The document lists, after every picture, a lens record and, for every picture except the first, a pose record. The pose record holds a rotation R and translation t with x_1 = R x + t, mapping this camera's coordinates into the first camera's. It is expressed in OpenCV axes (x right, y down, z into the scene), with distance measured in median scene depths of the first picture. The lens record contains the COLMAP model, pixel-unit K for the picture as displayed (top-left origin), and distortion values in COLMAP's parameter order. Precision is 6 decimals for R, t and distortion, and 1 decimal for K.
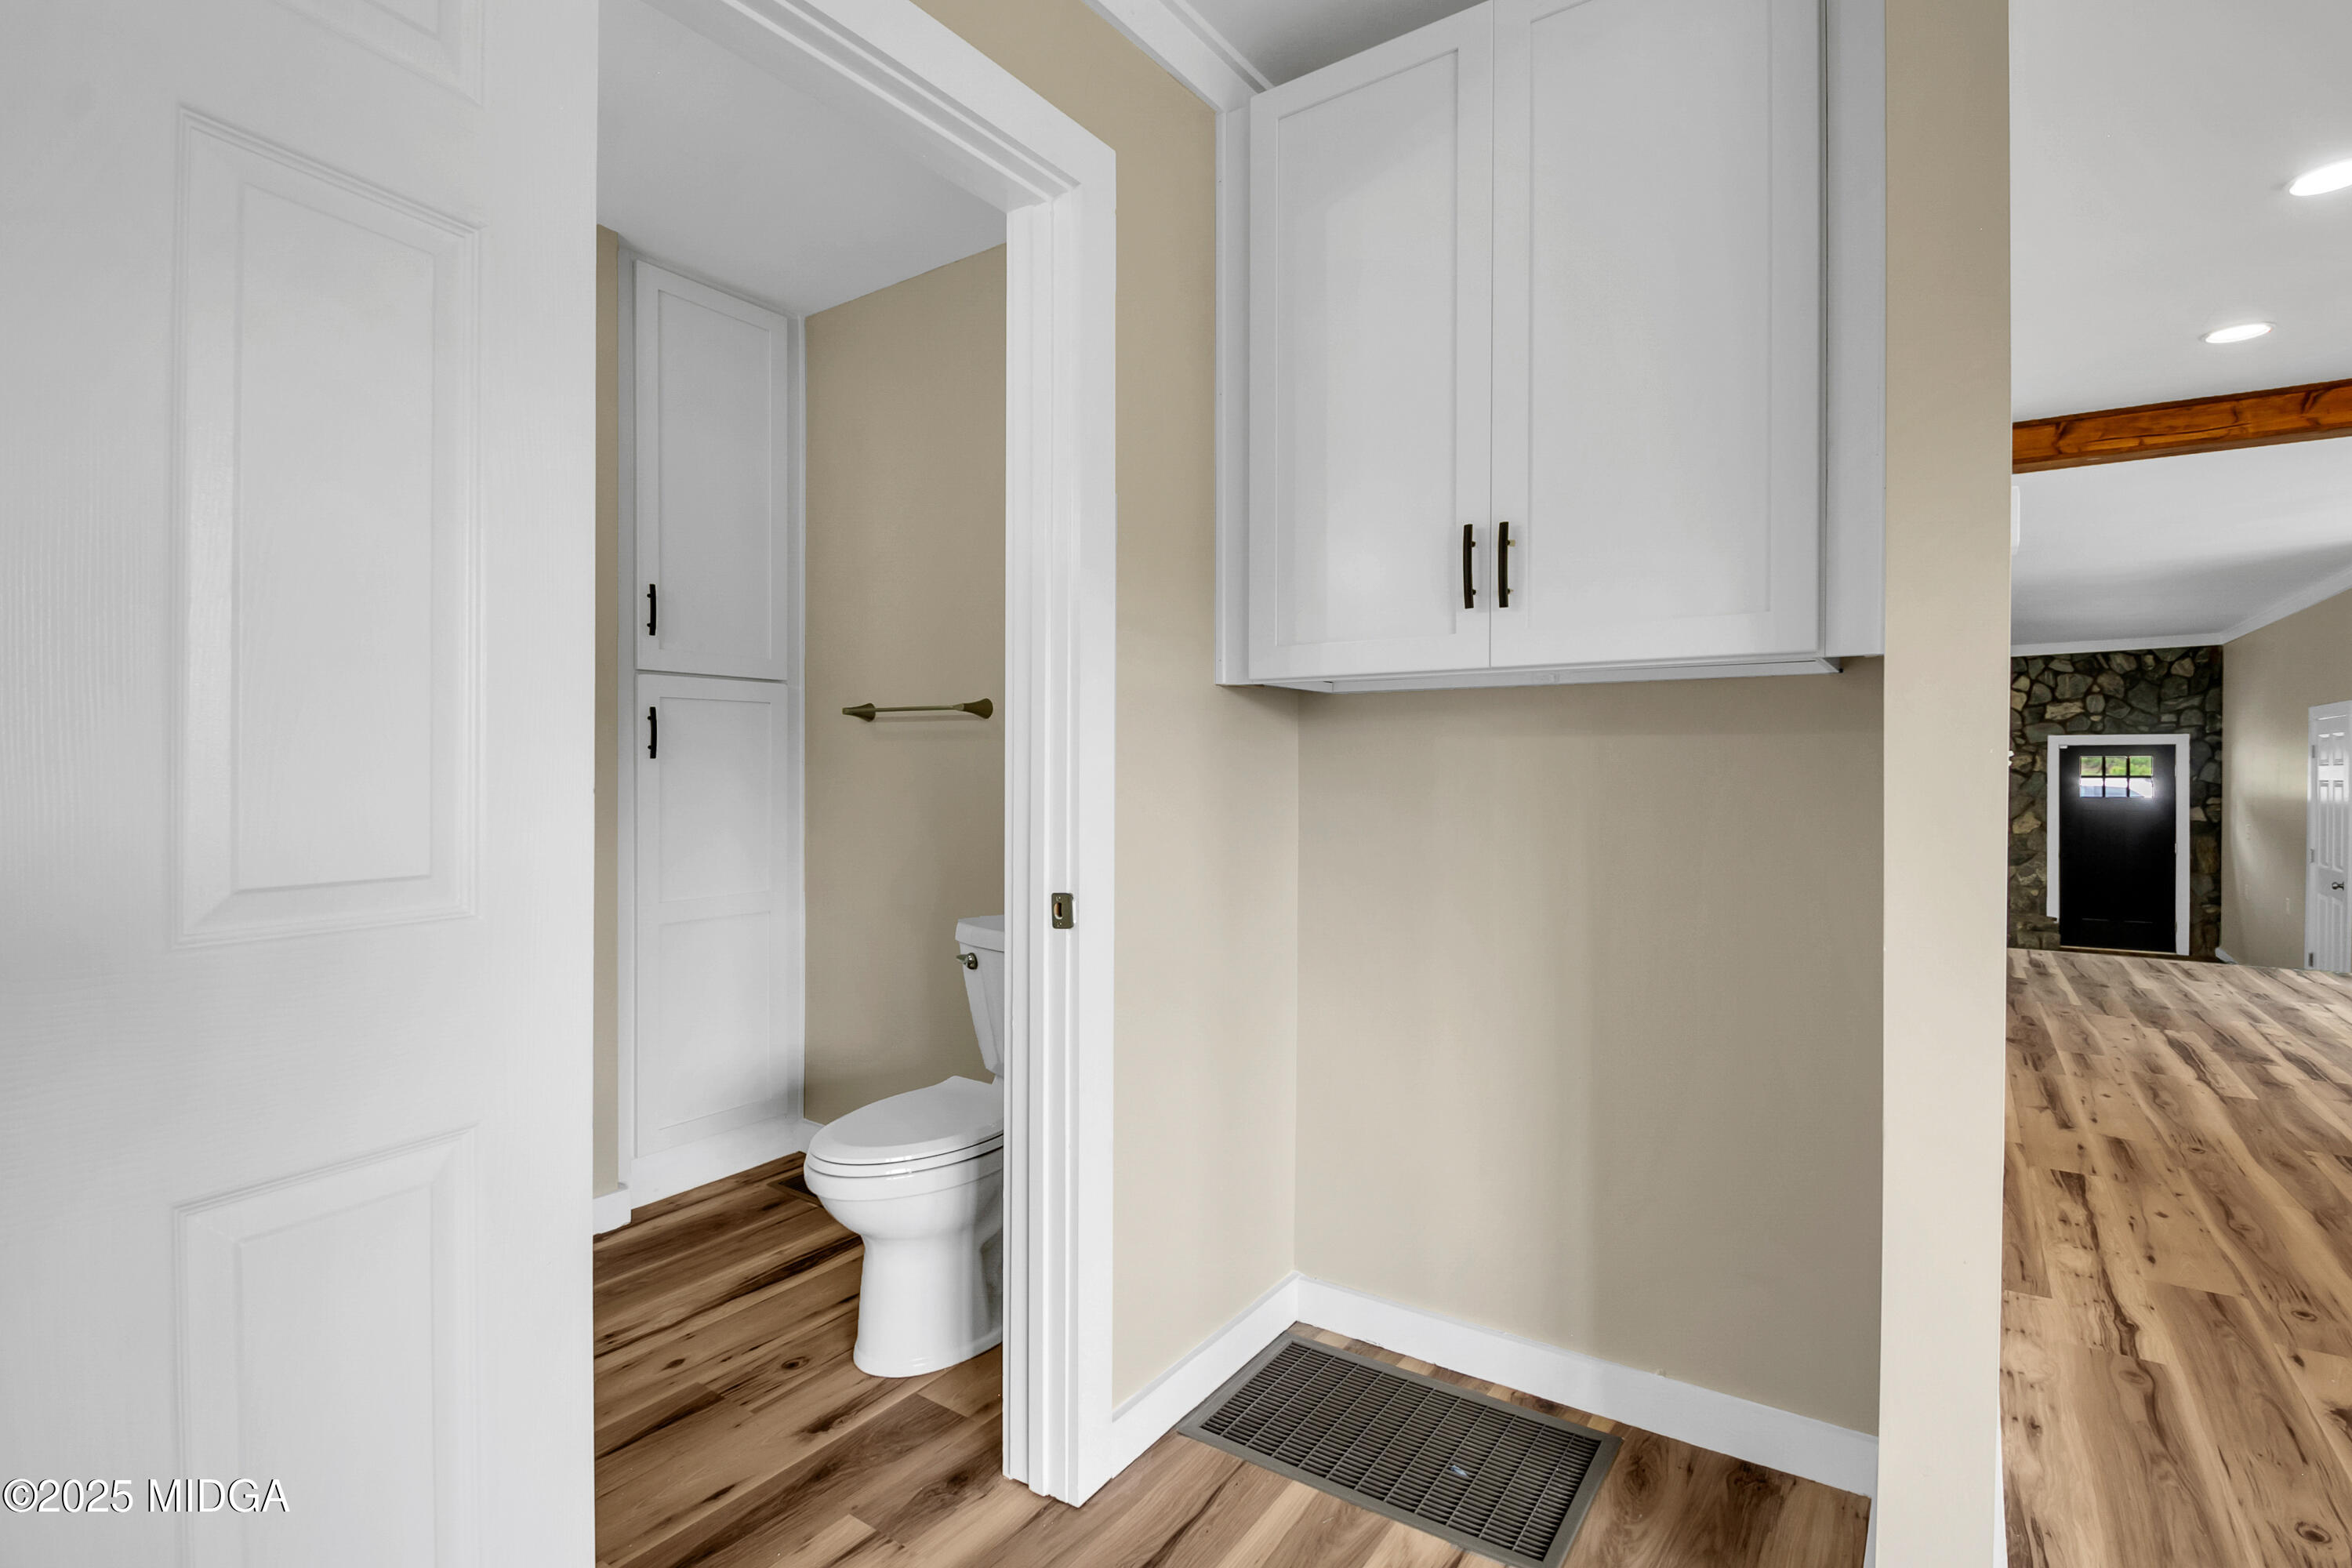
lens RADIAL K [[1095.7, 0, 1198.0], [0, 1095.7, 771.8], [0, 0, 1]] dist [0.010856, -0.019065]
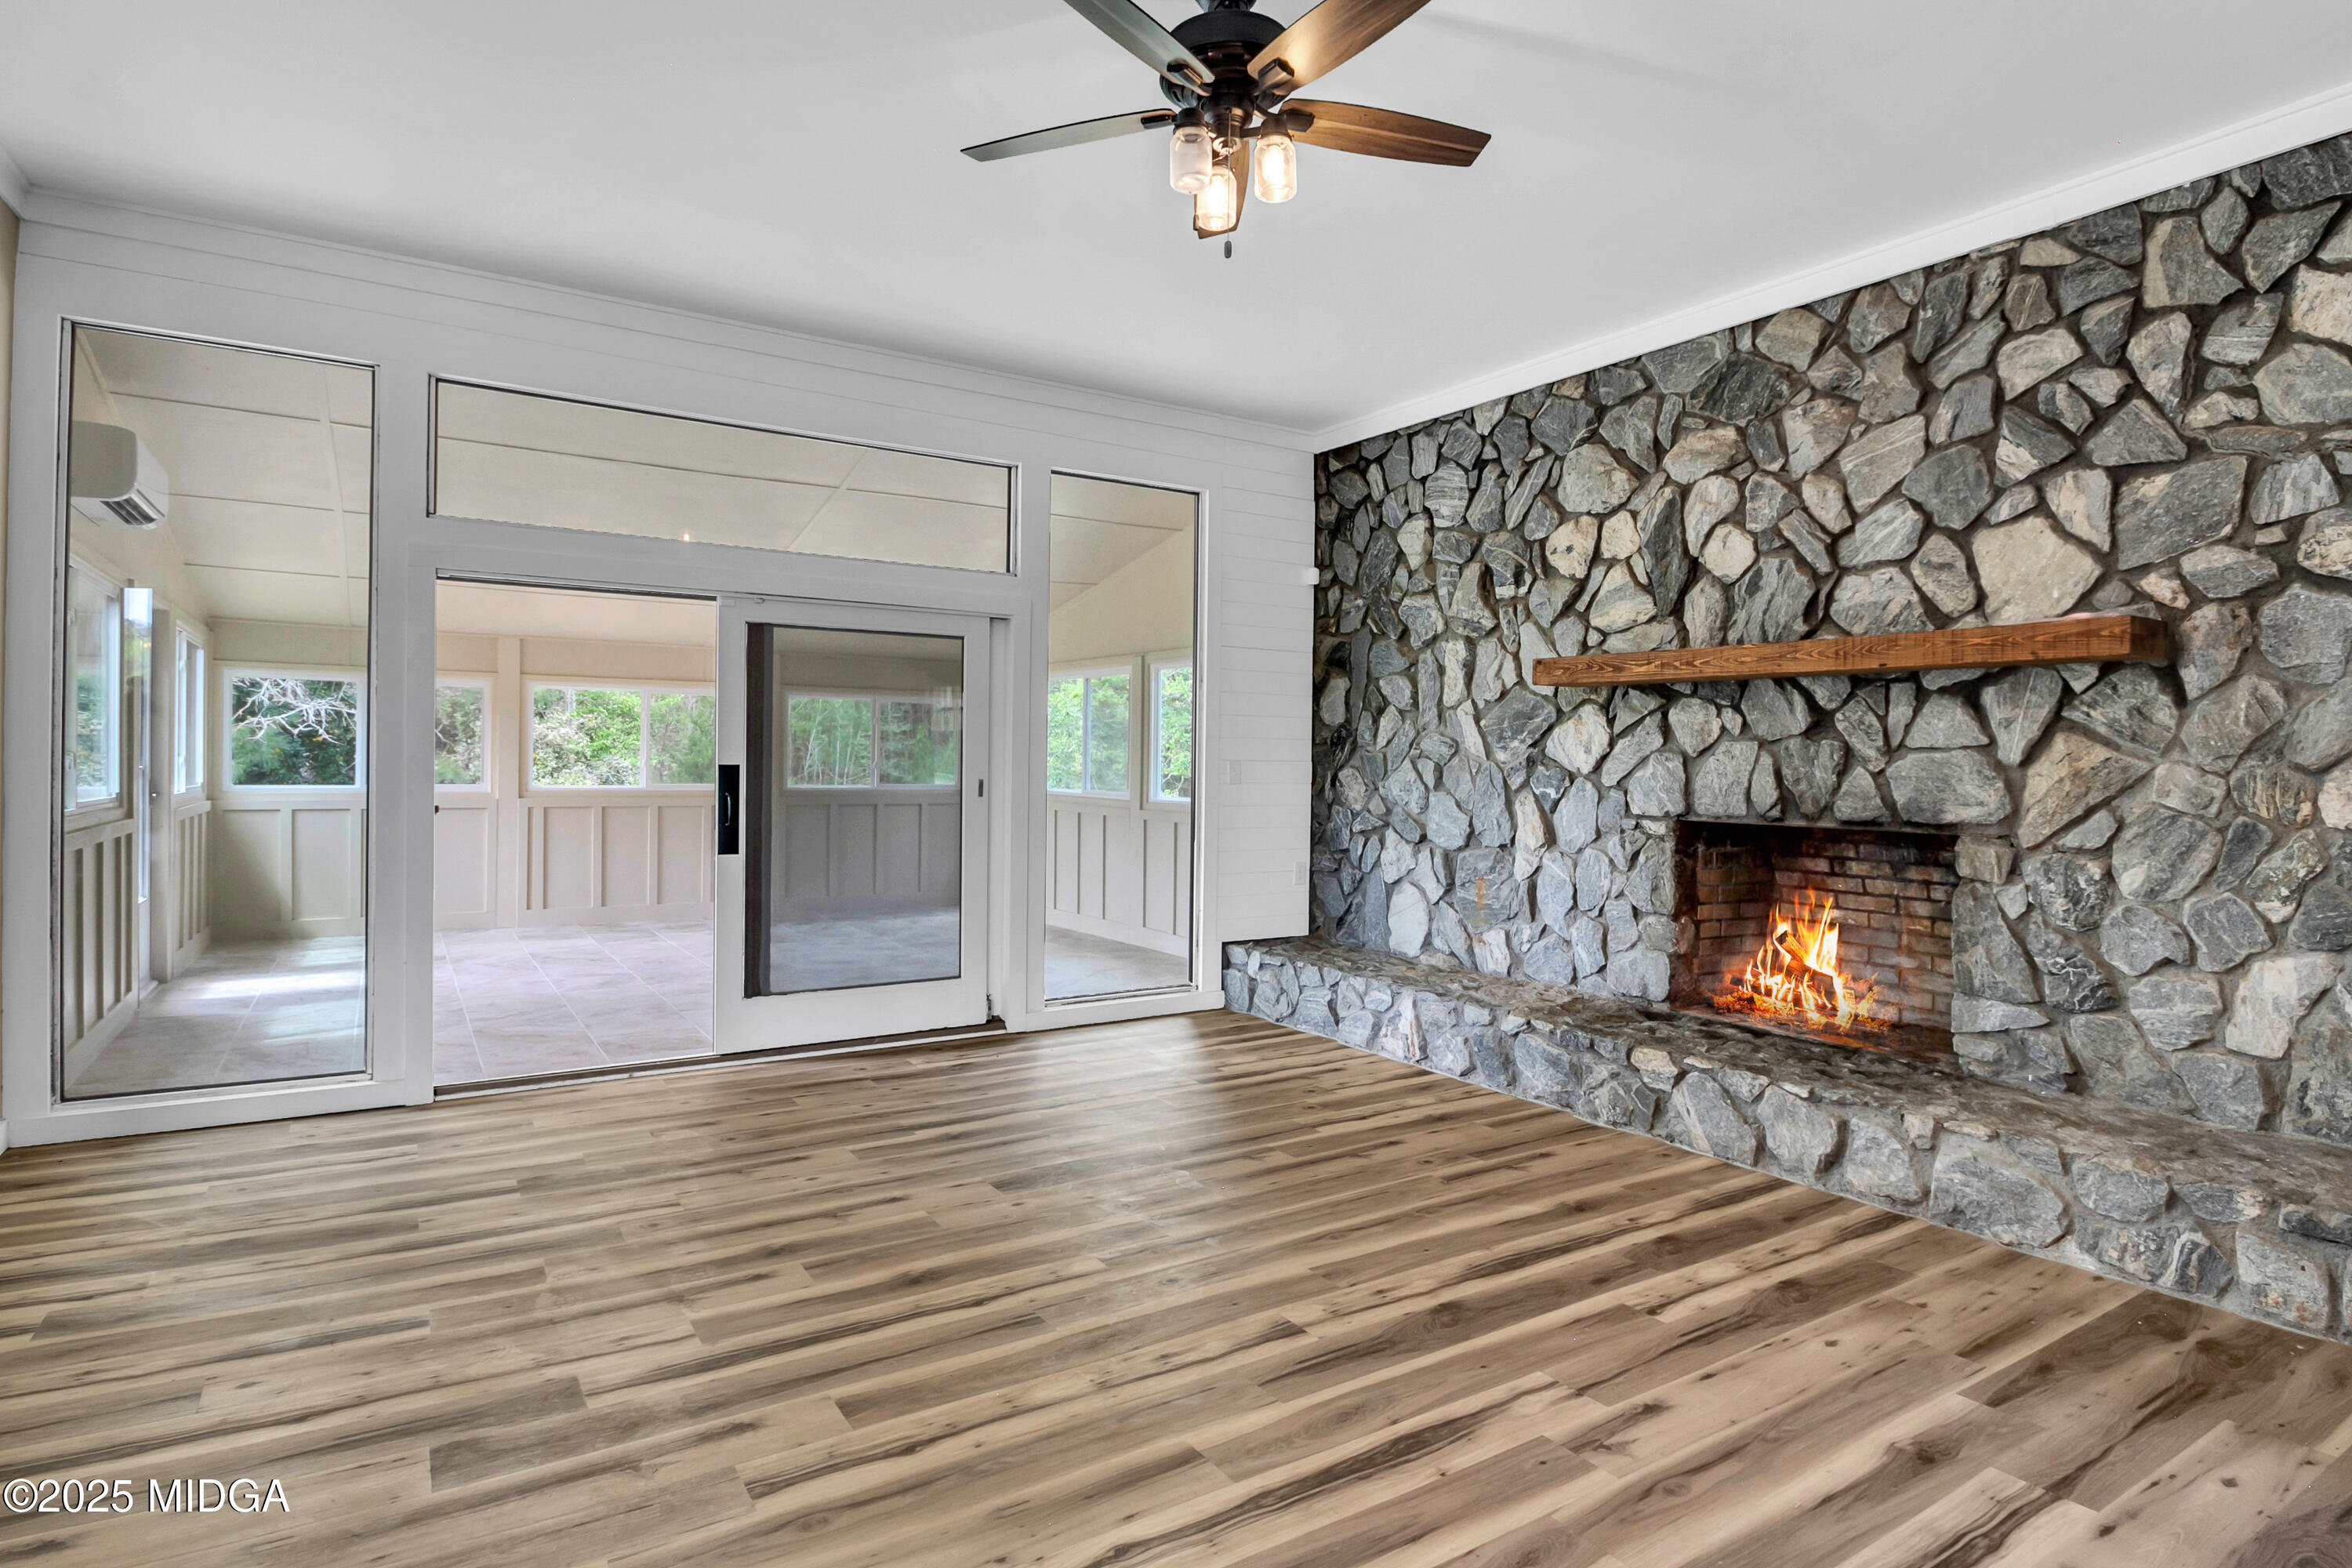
lens RADIAL K [[1240.5, 0, 1200.8], [0, 1240.5, 769.6], [0, 0, 1]] dist [-0.010333, -0.008481]
pose [[0.920876, 0.010656, -0.389711, 0.634194], [-0.010012, 0.999943, 0.003683, 0.045927], [0.389728, 0.000510, 0.920930, 0.656683]]
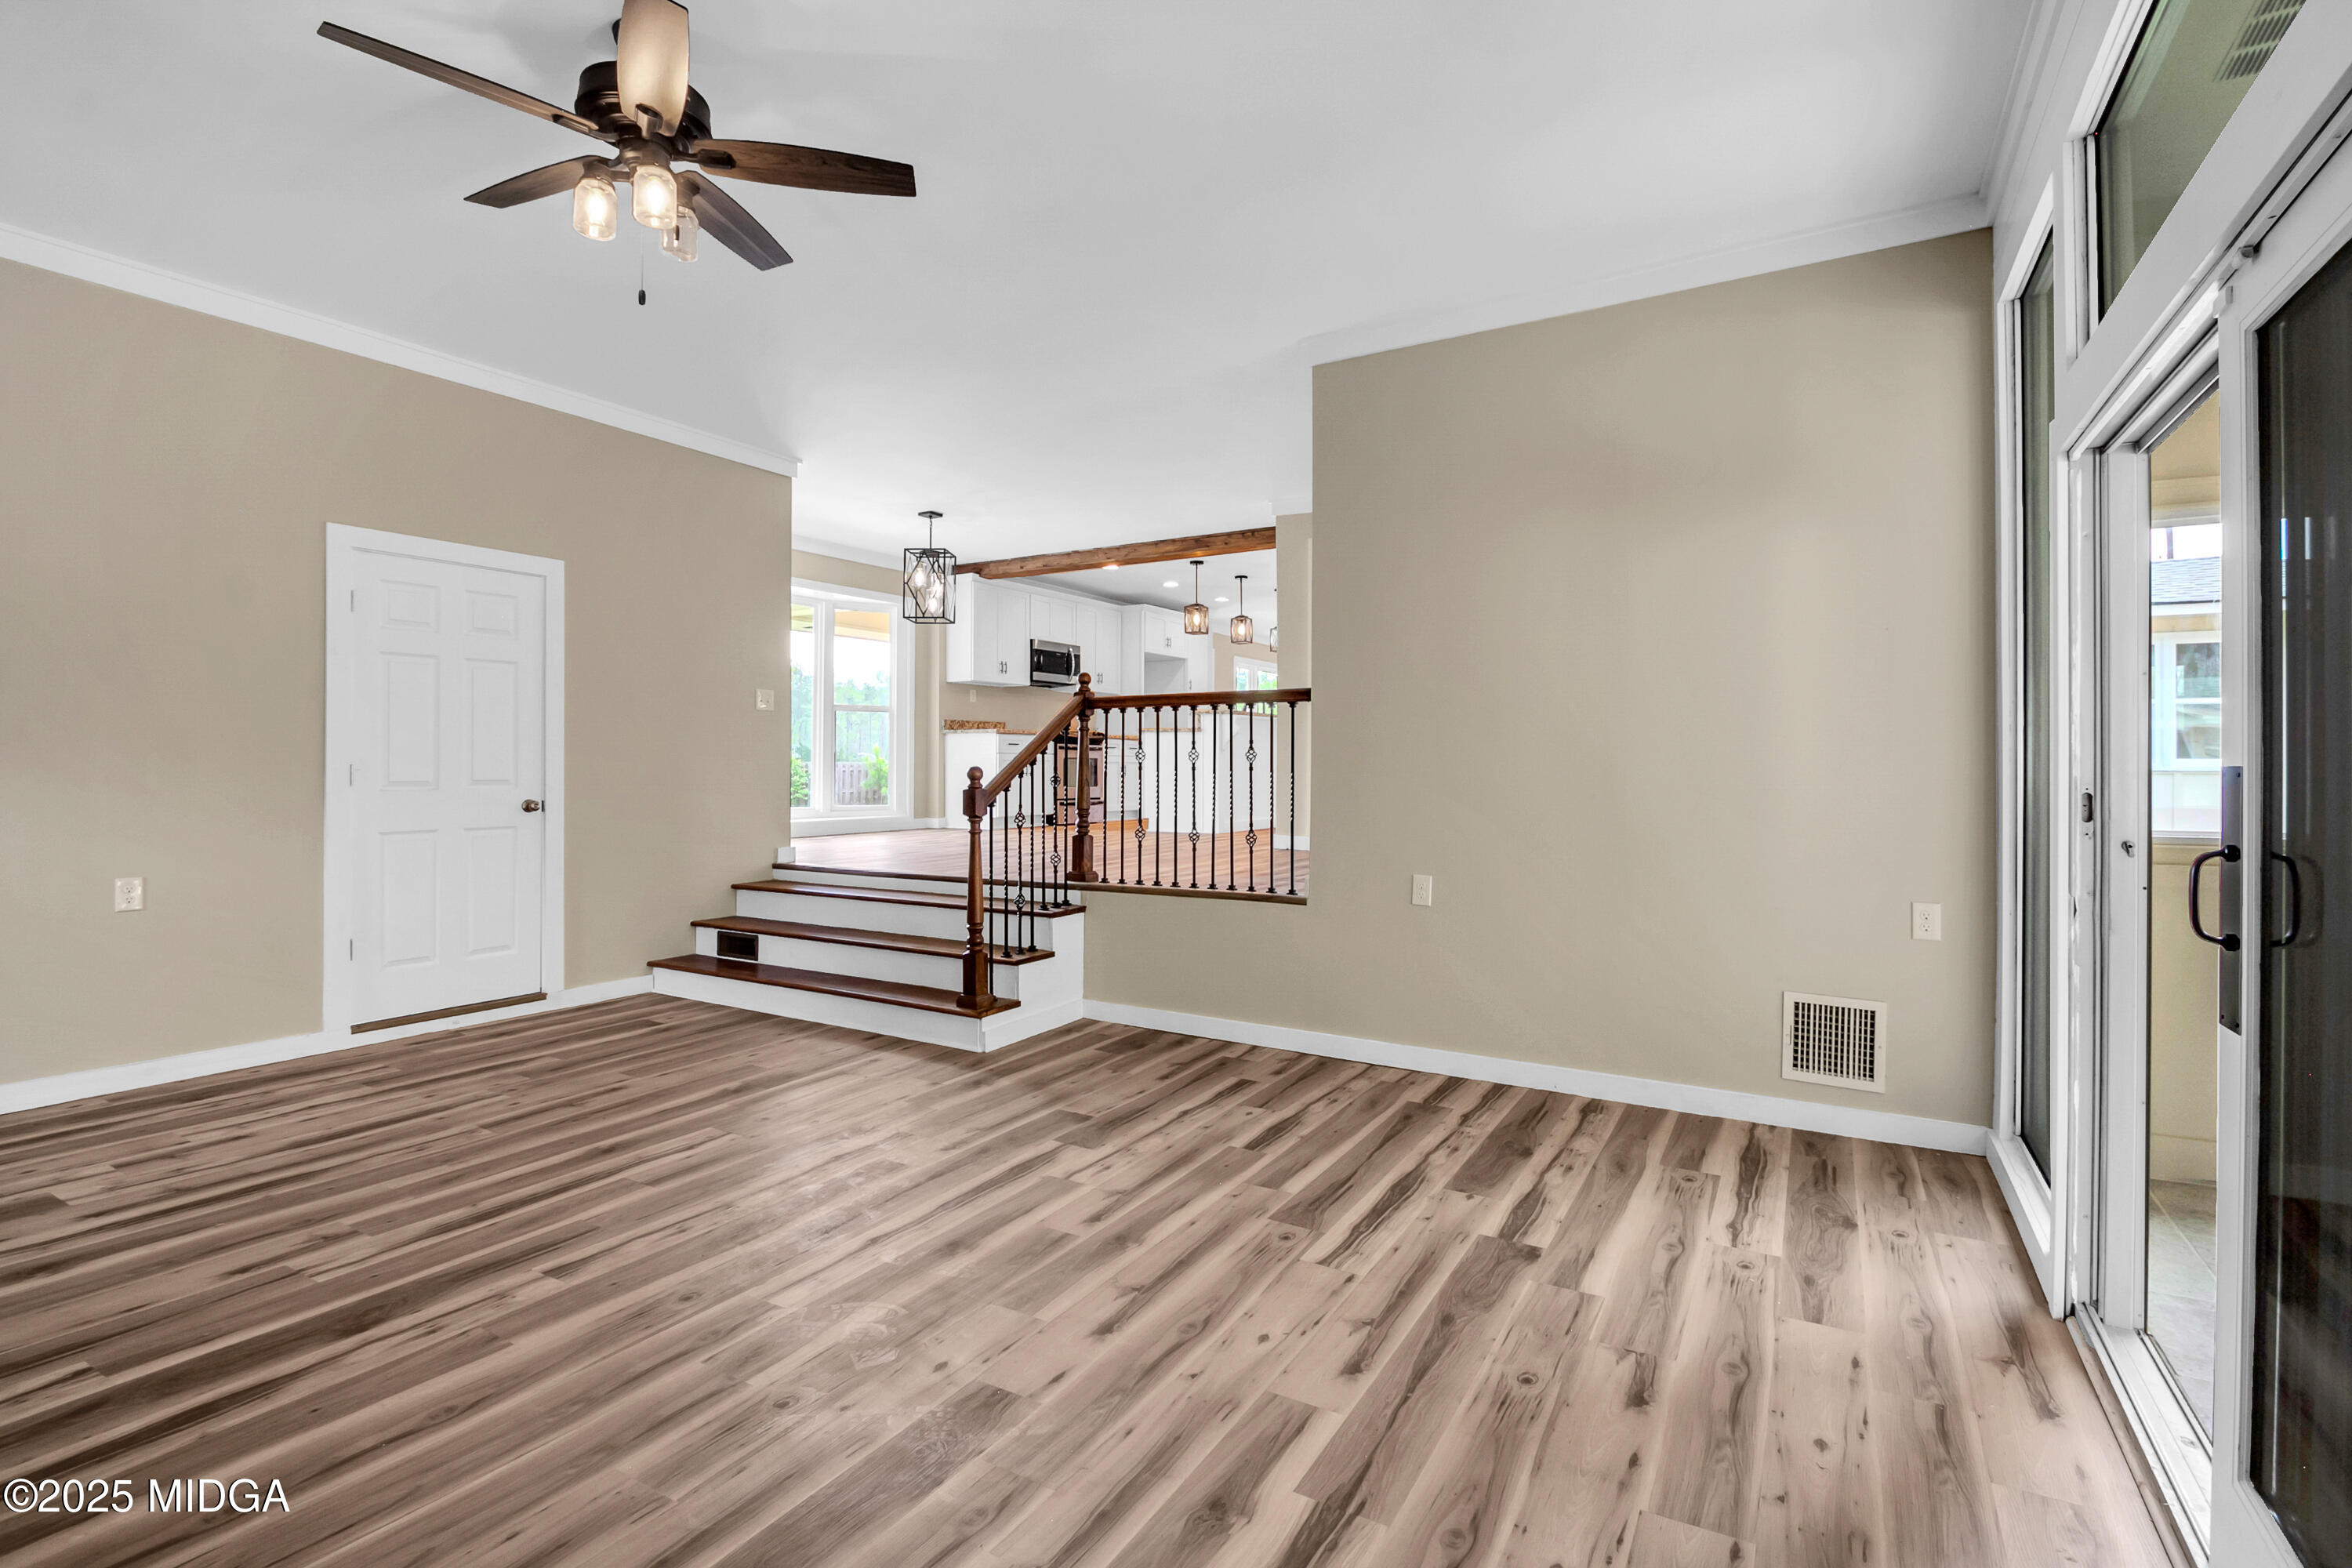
lens RADIAL K [[1095.7, 0, 1188.9], [0, 1095.7, 763.4], [0, 0, 1]] dist [0.010856, -0.019065]
pose [[-0.997293, -0.006183, -0.073275, 0.431522], [-0.006179, 0.999981, -0.000273, 0.047935], [0.073275, 0.000181, -0.997312, 1.152679]]
